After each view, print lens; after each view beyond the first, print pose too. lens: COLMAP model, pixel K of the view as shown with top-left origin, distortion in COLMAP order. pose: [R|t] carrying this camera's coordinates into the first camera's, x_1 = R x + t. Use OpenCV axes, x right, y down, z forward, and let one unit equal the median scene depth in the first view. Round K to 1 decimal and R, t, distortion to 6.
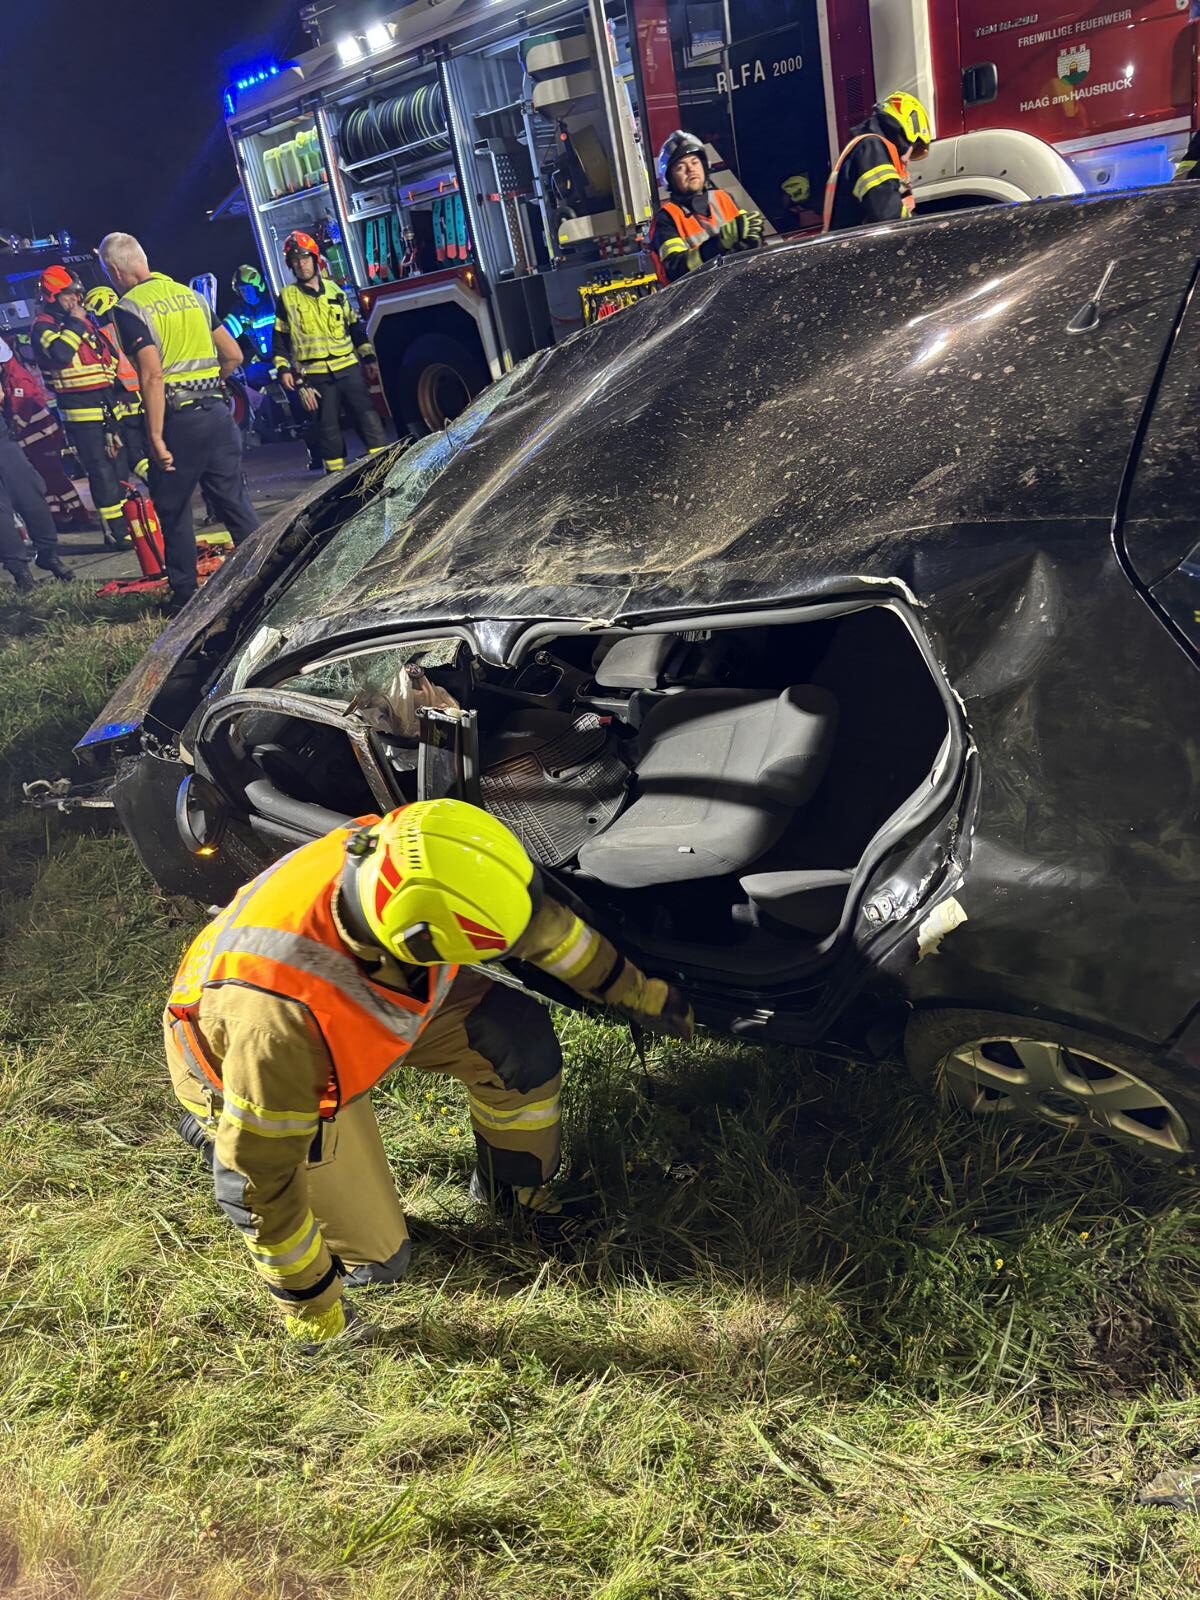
lens RADIAL K [[1390.5, 0, 600.0], [0, 1390.5, 800.0], [0, 0, 1]] dist [0.089407, -0.124917]
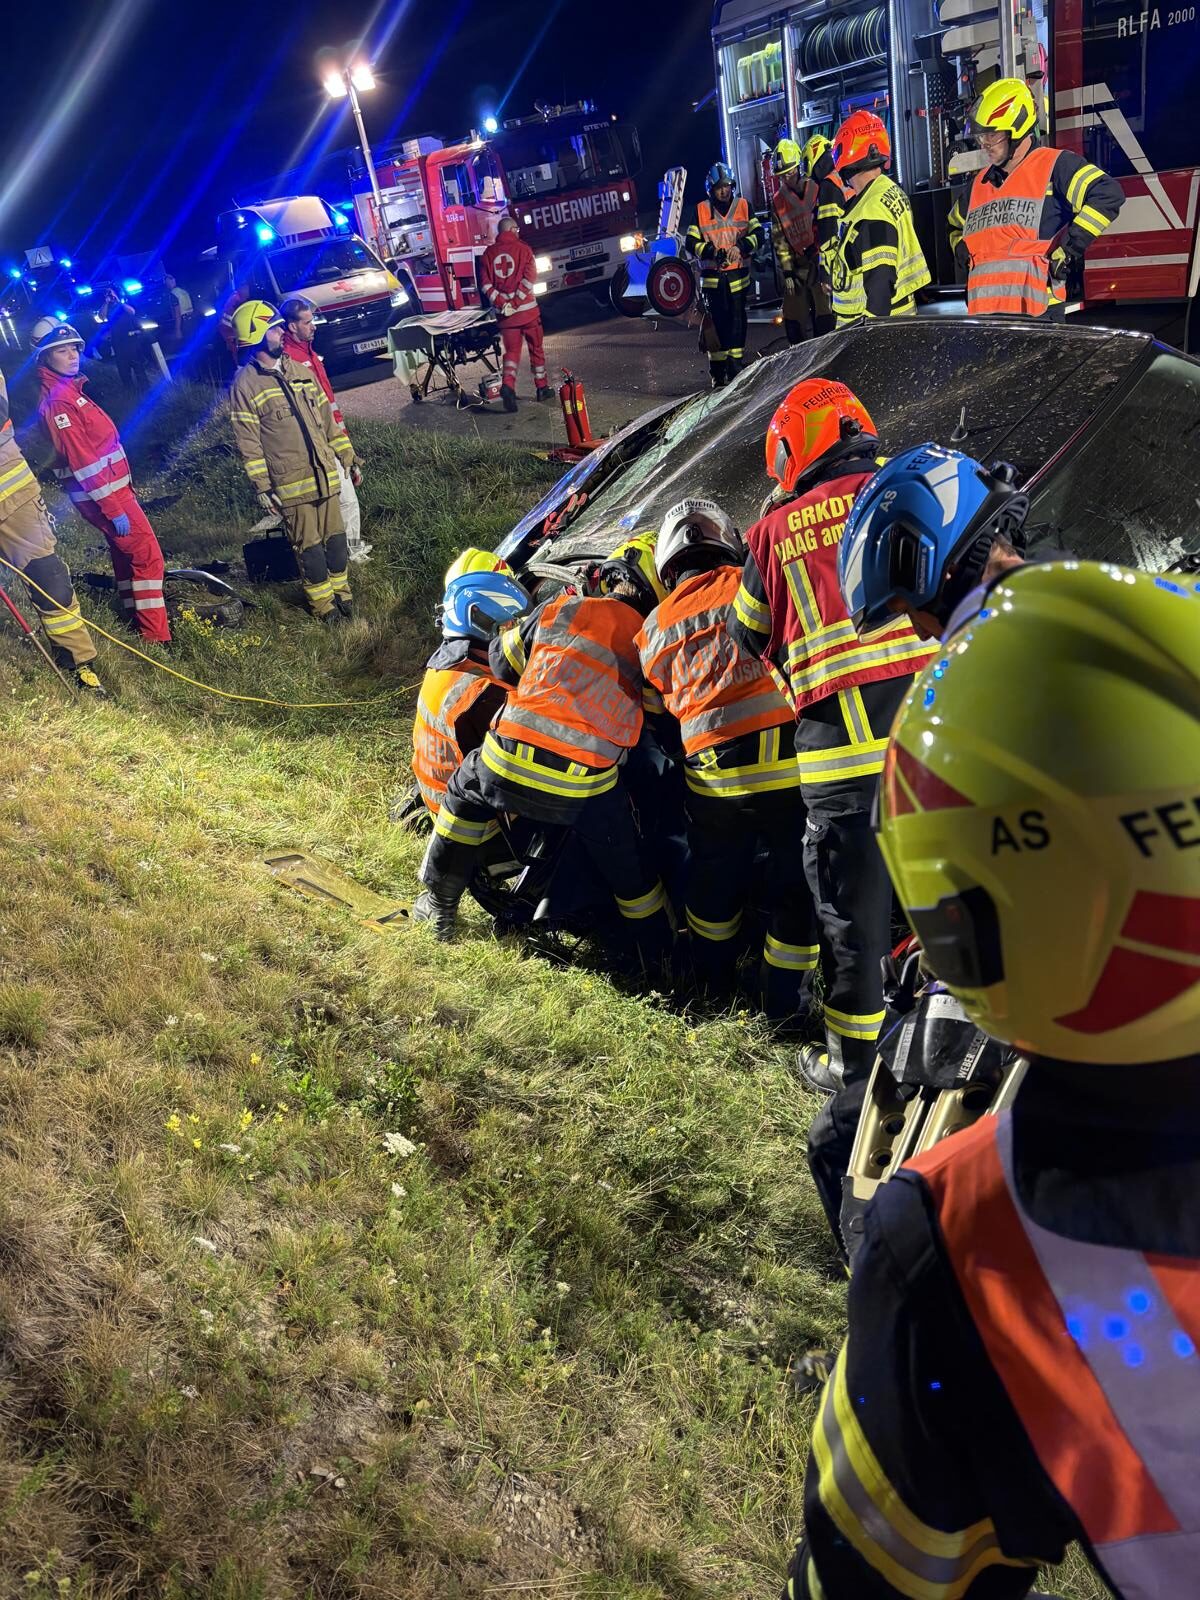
lens RADIAL K [[1390.5, 0, 600.0], [0, 1390.5, 800.0], [0, 0, 1]] dist [0.089407, -0.124917]
pose [[0.933318, 0.169763, -0.316382, 0.126502], [-0.129385, 0.980981, 0.144691, -0.022359], [0.334928, -0.094108, 0.937532, -0.174421]]
